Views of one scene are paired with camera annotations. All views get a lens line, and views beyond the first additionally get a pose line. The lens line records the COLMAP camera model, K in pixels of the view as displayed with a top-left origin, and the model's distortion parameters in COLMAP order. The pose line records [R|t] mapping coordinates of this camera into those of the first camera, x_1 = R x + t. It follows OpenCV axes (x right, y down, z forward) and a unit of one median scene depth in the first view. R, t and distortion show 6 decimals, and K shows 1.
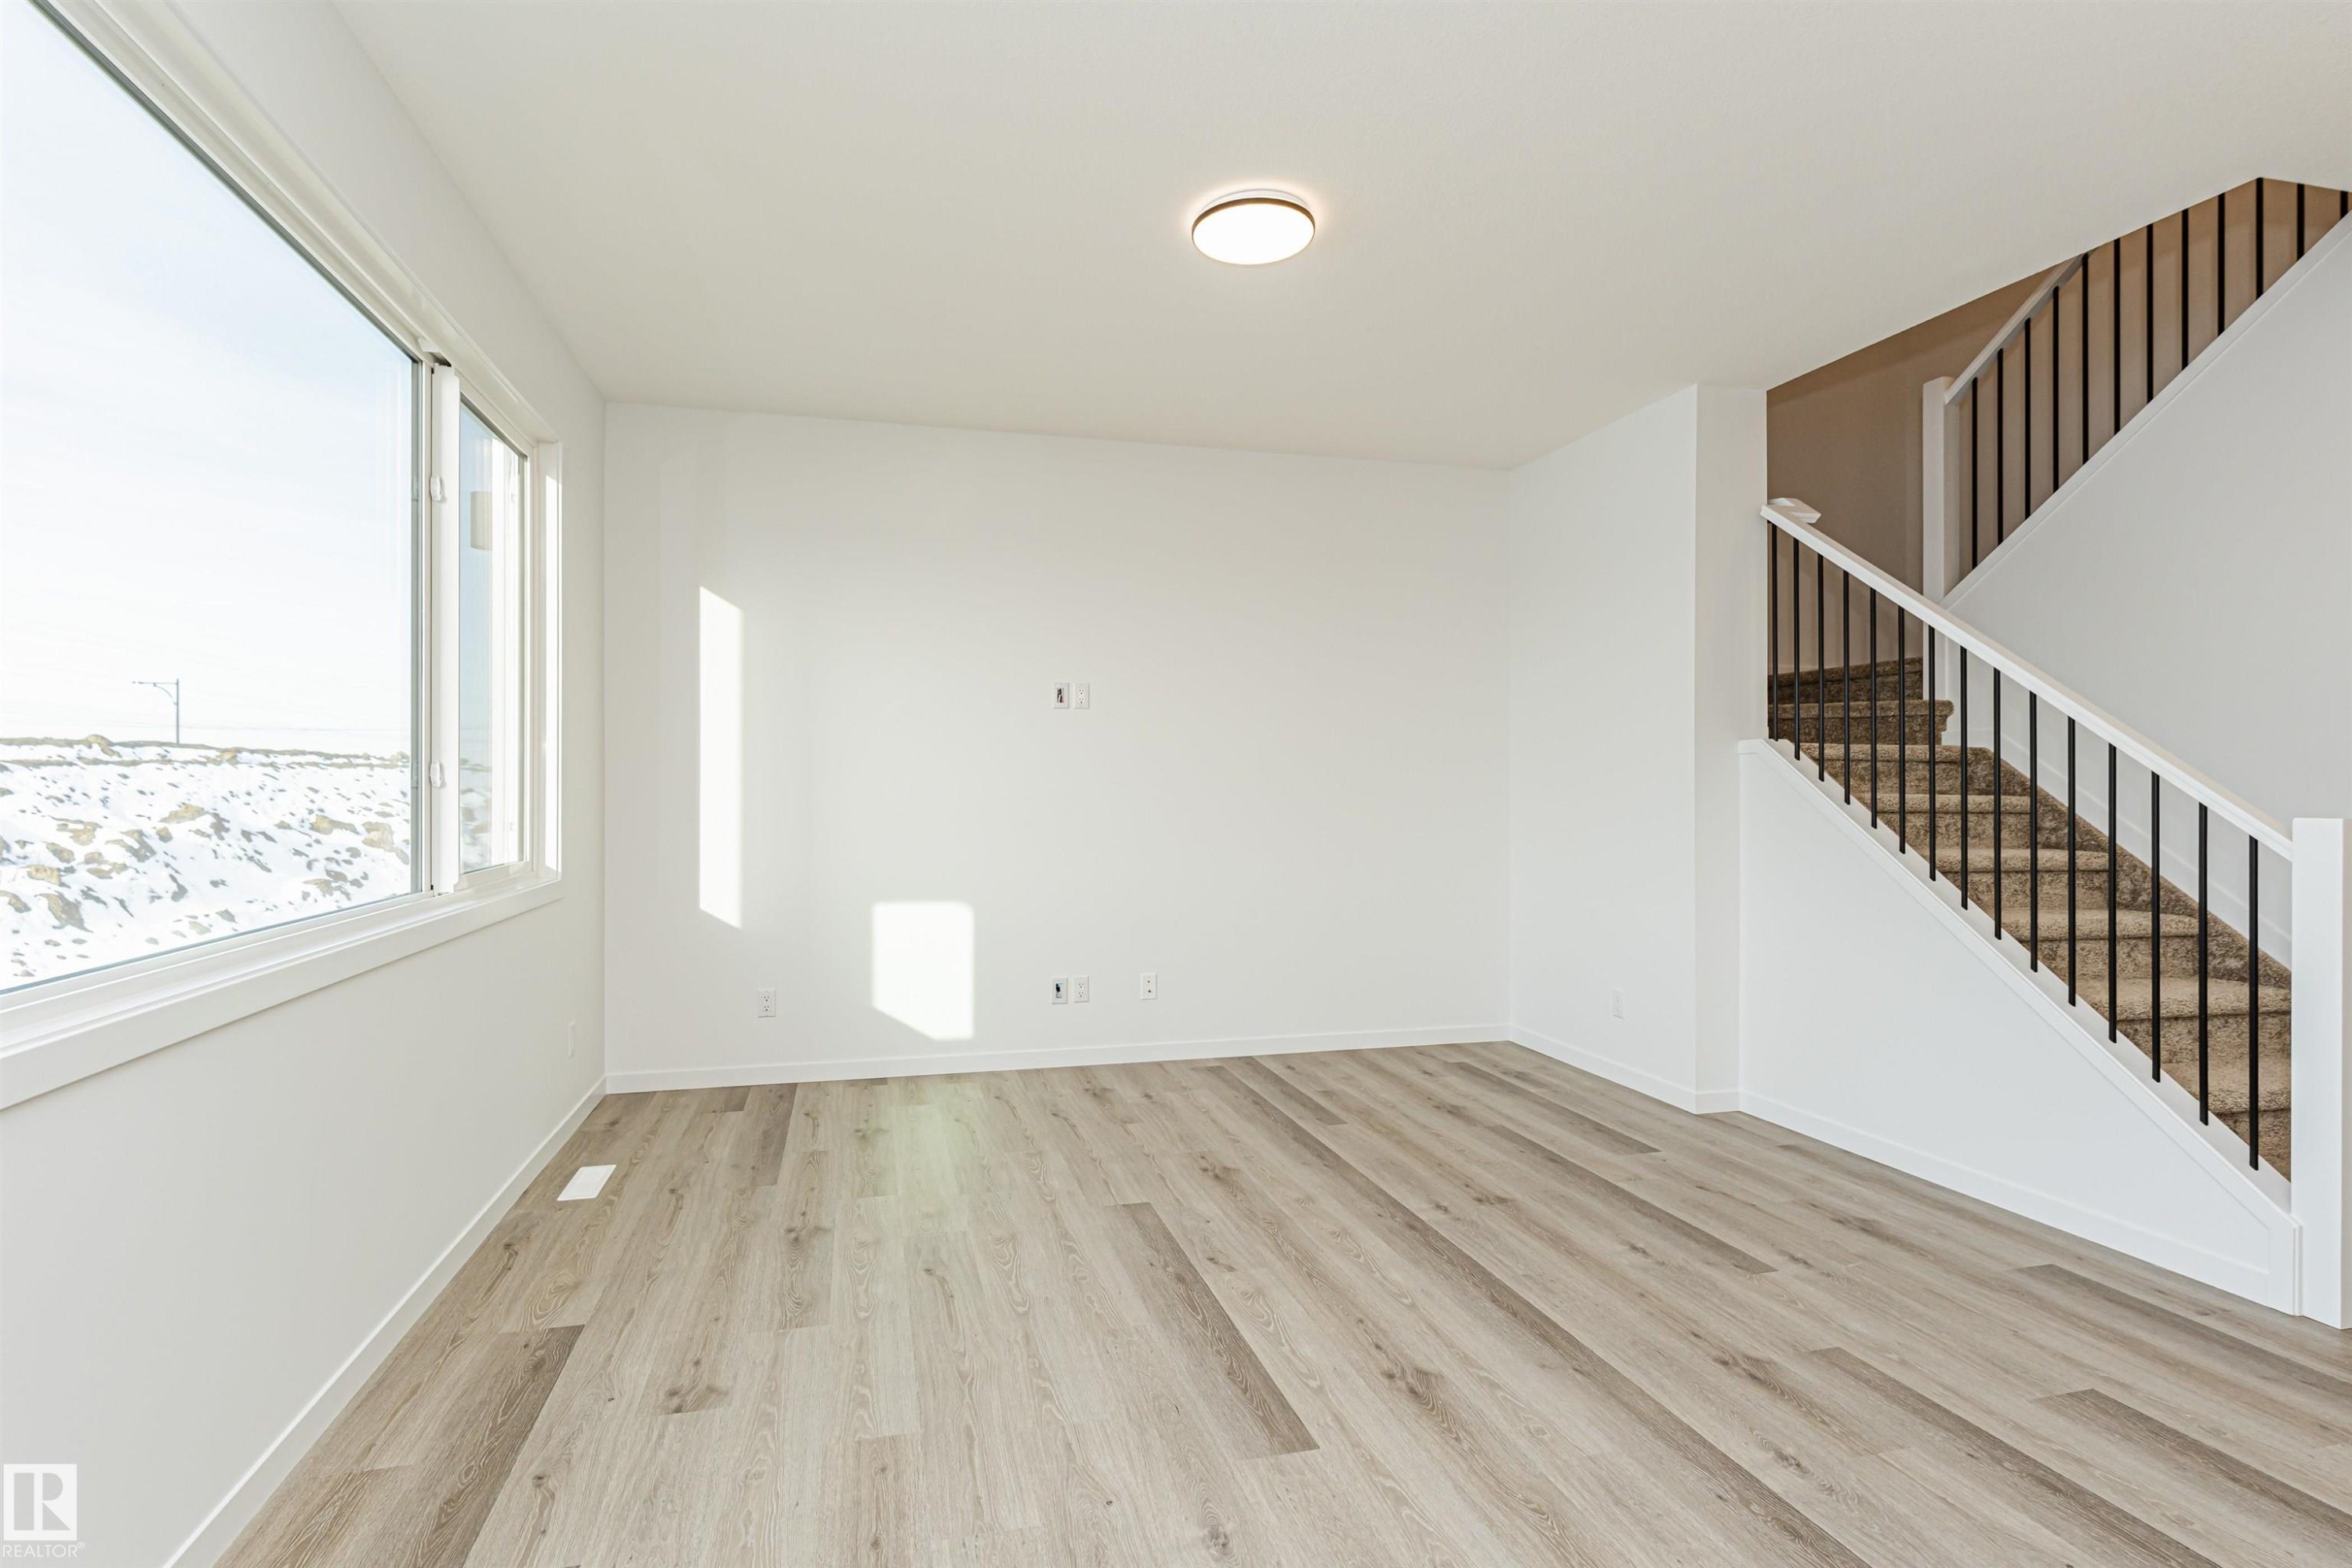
lens RADIAL K [[1072.3, 0, 1168.0], [0, 1072.3, 785.5], [0, 0, 1]] dist [0.004070, -0.001336]
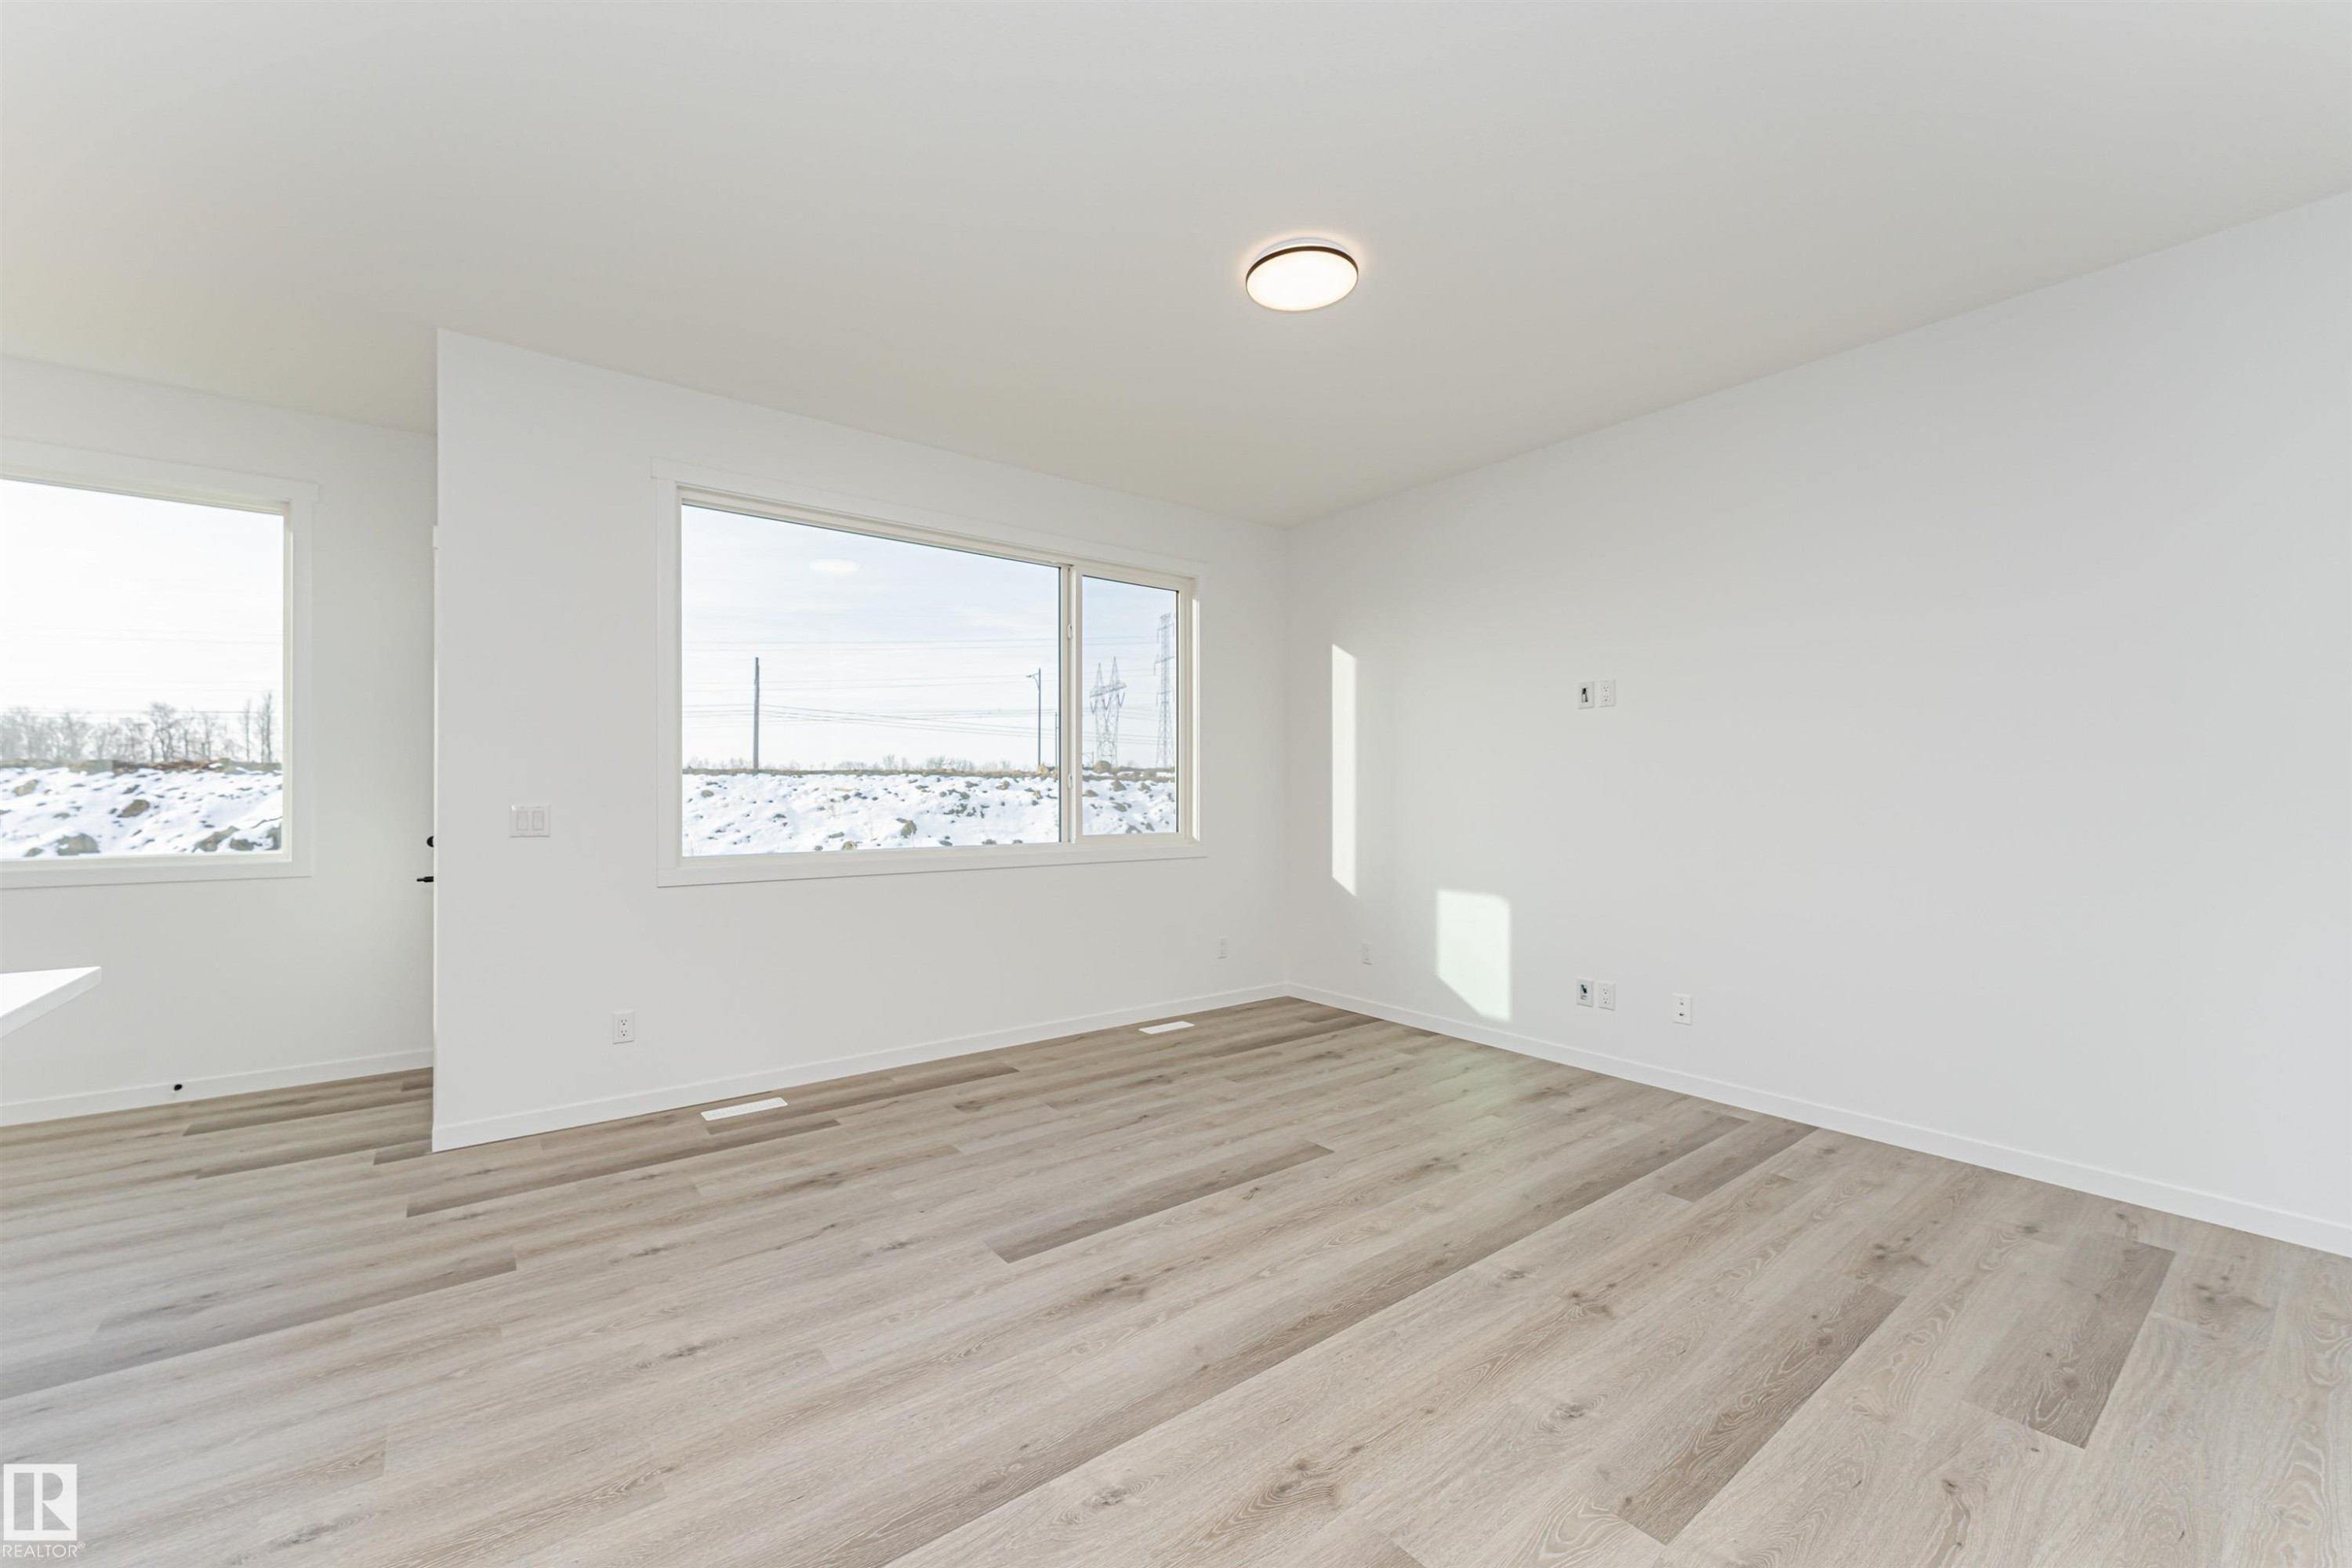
lens RADIAL K [[962.7, 0, 1174.0], [0, 962.7, 791.2], [0, 0, 1]] dist [0.000993, 0.000160]
pose [[0.386969, -0.003641, -0.922086, 0.704586], [-0.000538, 0.999991, -0.004174, 0.011352], [0.922093, 0.002111, 0.386963, 0.374209]]
